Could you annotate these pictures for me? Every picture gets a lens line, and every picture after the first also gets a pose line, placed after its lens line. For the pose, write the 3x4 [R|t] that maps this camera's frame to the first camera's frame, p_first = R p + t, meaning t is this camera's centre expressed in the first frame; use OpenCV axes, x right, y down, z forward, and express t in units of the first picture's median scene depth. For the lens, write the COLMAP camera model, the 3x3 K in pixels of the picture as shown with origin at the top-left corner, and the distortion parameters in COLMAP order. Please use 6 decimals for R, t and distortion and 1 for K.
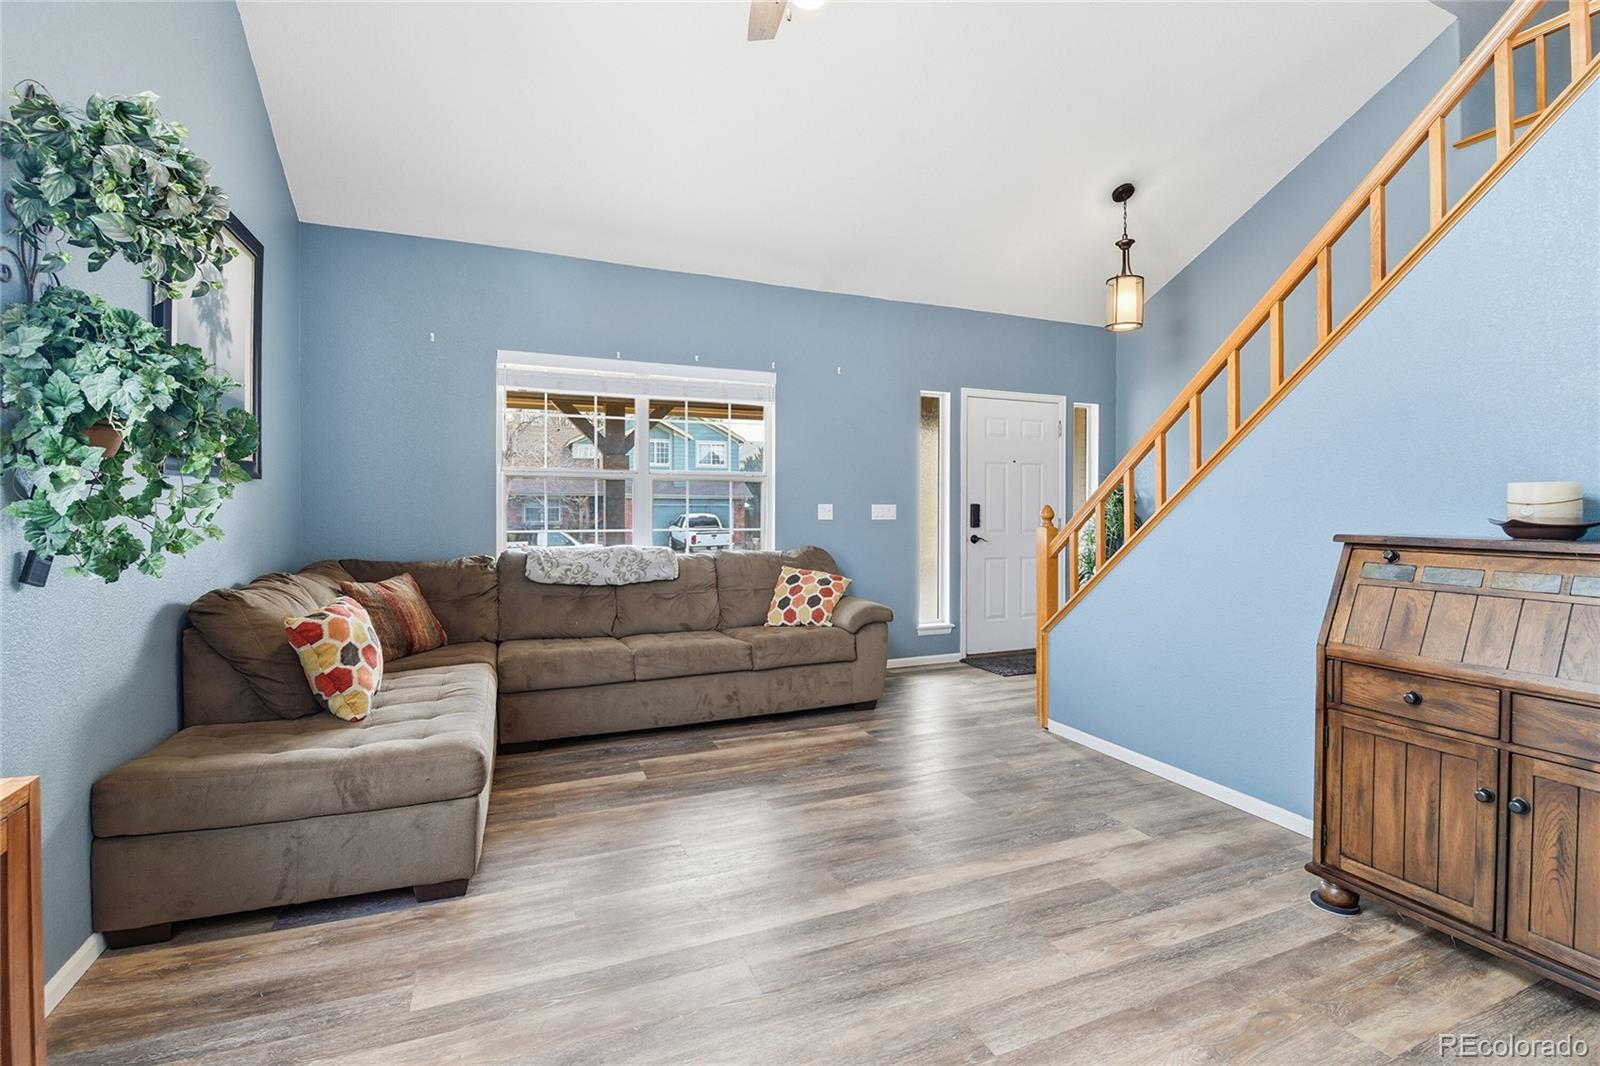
lens RADIAL K [[710.9, 0, 798.3], [0, 710.9, 542.2], [0, 0, 1]] dist [0.000883, -0.009820]
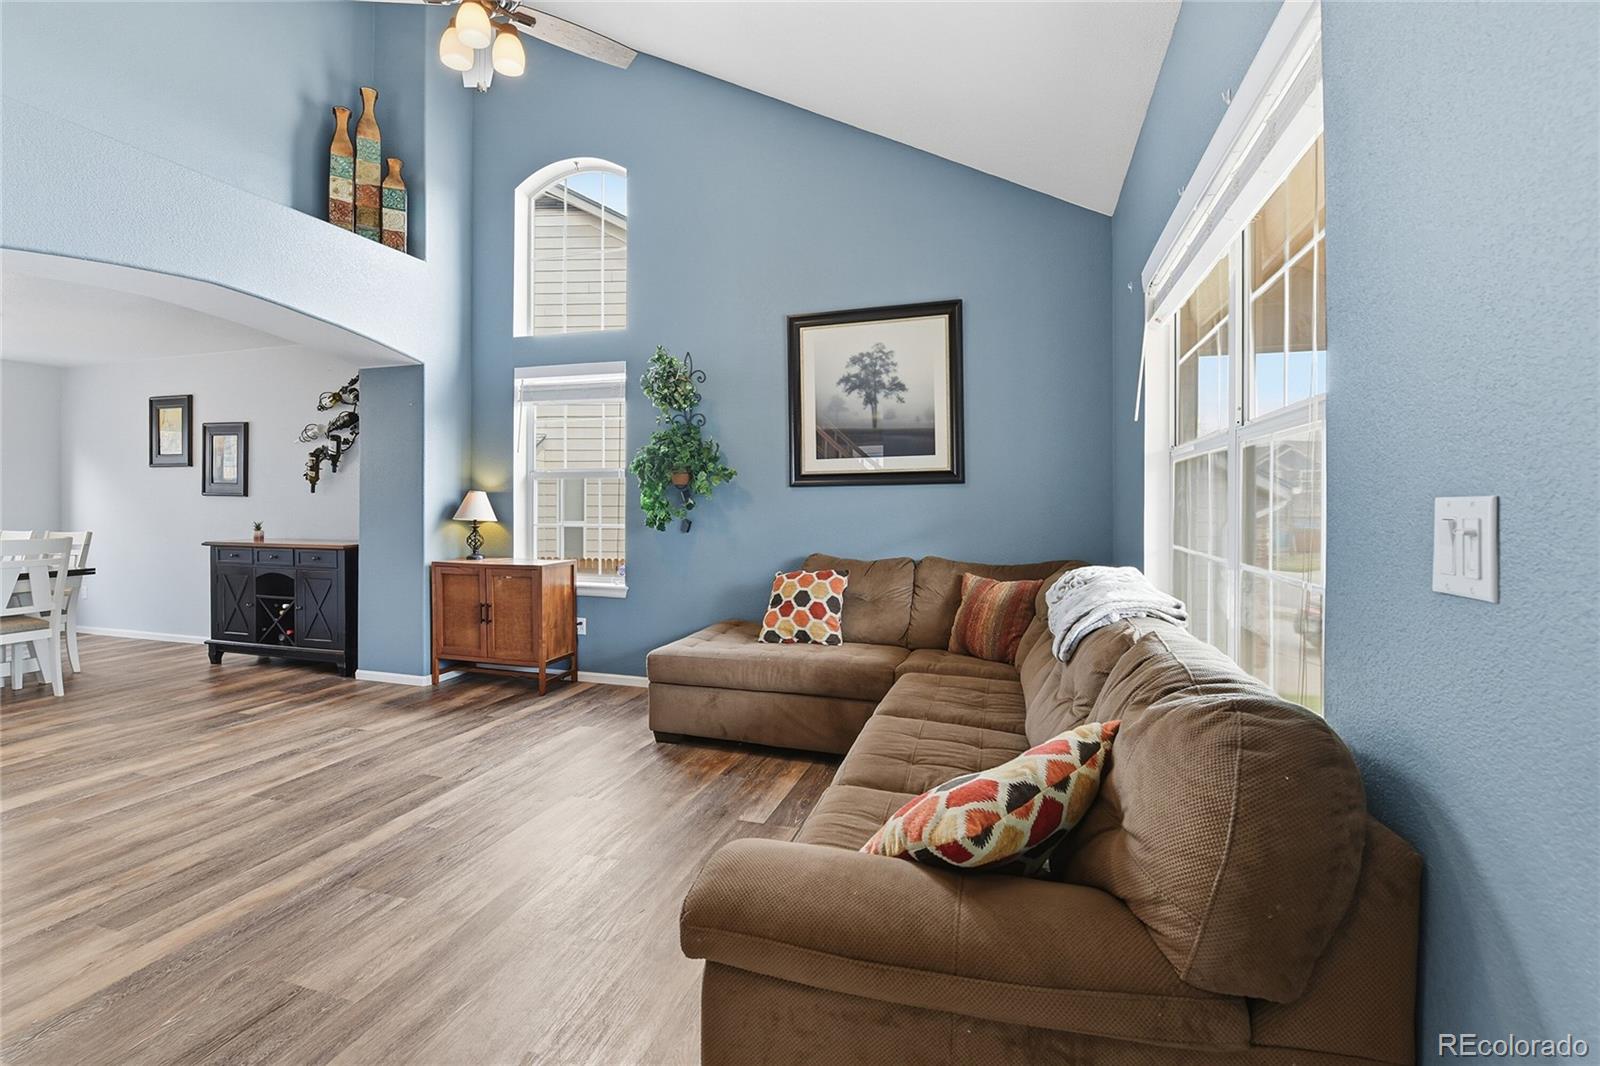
lens RADIAL K [[715.6, 0, 806.8], [0, 715.6, 516.1], [0, 0, 1]] dist [0.000631, -0.009414]
pose [[-0.634700, 0.010520, -0.772687, 0.504615], [-0.041588, 0.997993, 0.047748, -0.100735], [0.771639, 0.062440, -0.632989, 1.986916]]
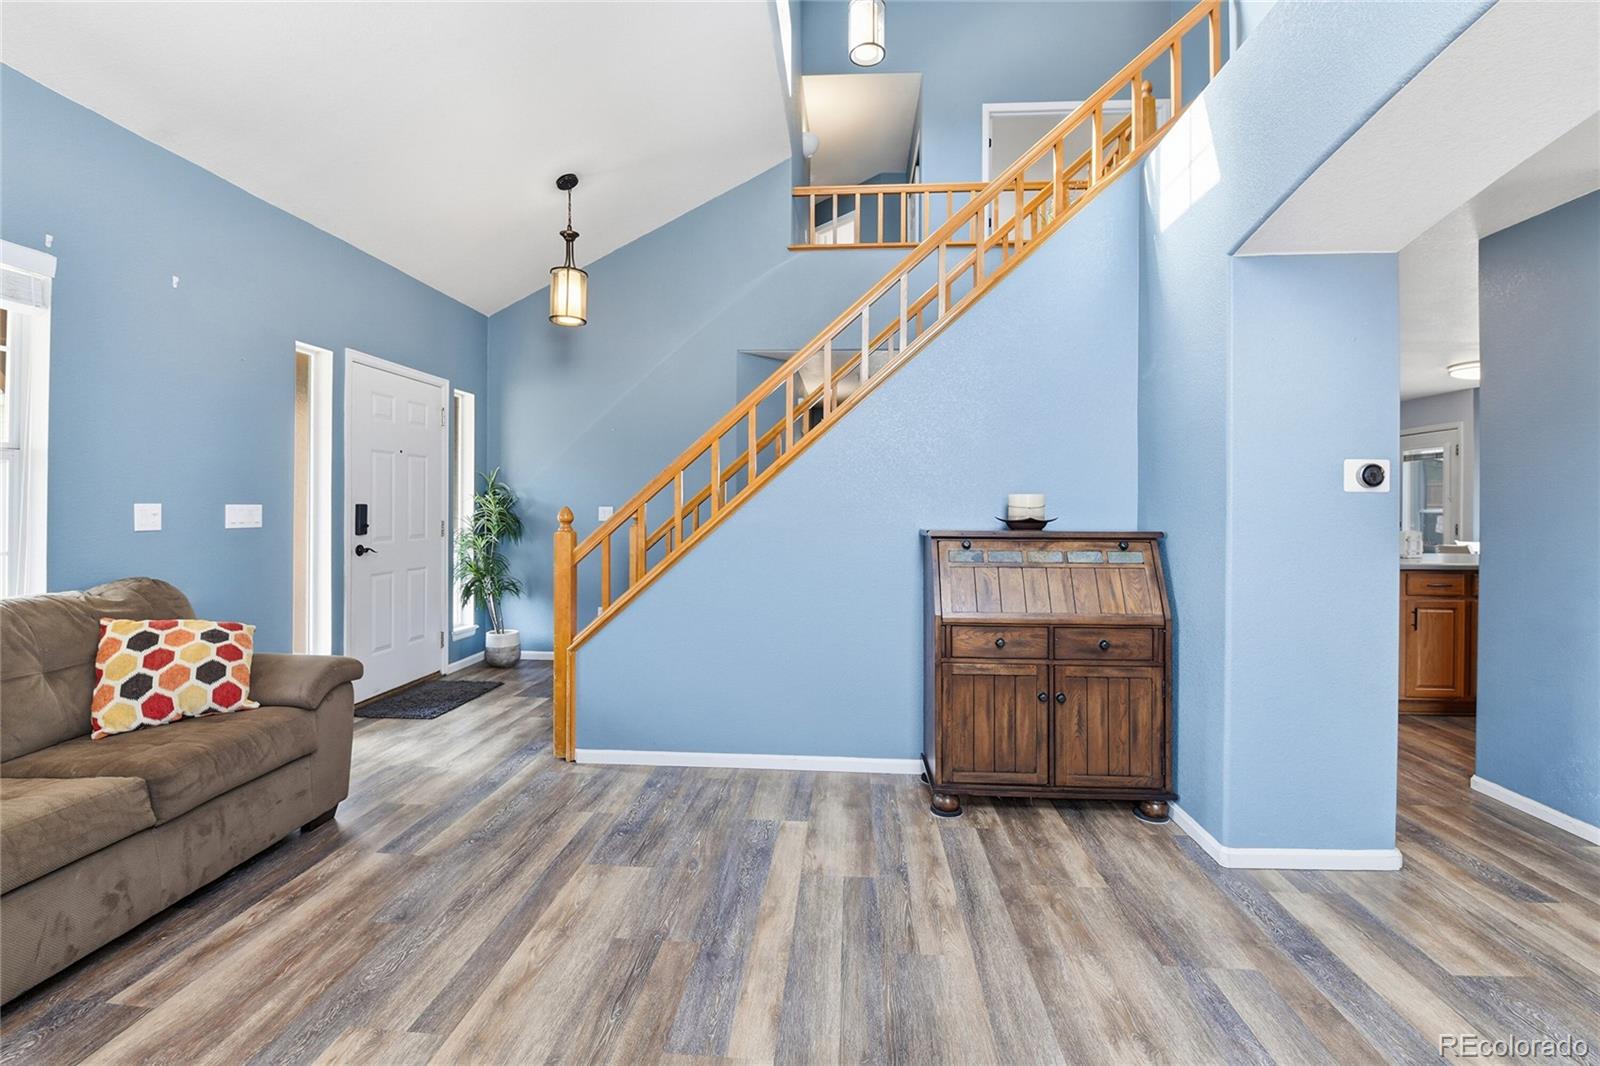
lens RADIAL K [[705.4, 0, 798.2], [0, 705.4, 523.1], [0, 0, 1]] dist [-0.001166, -0.009807]
pose [[0.461389, -0.019544, 0.886982, -0.448015], [0.042189, 0.999110, 0.000069, -0.030564], [-0.886194, 0.037389, 0.461803, 0.528779]]
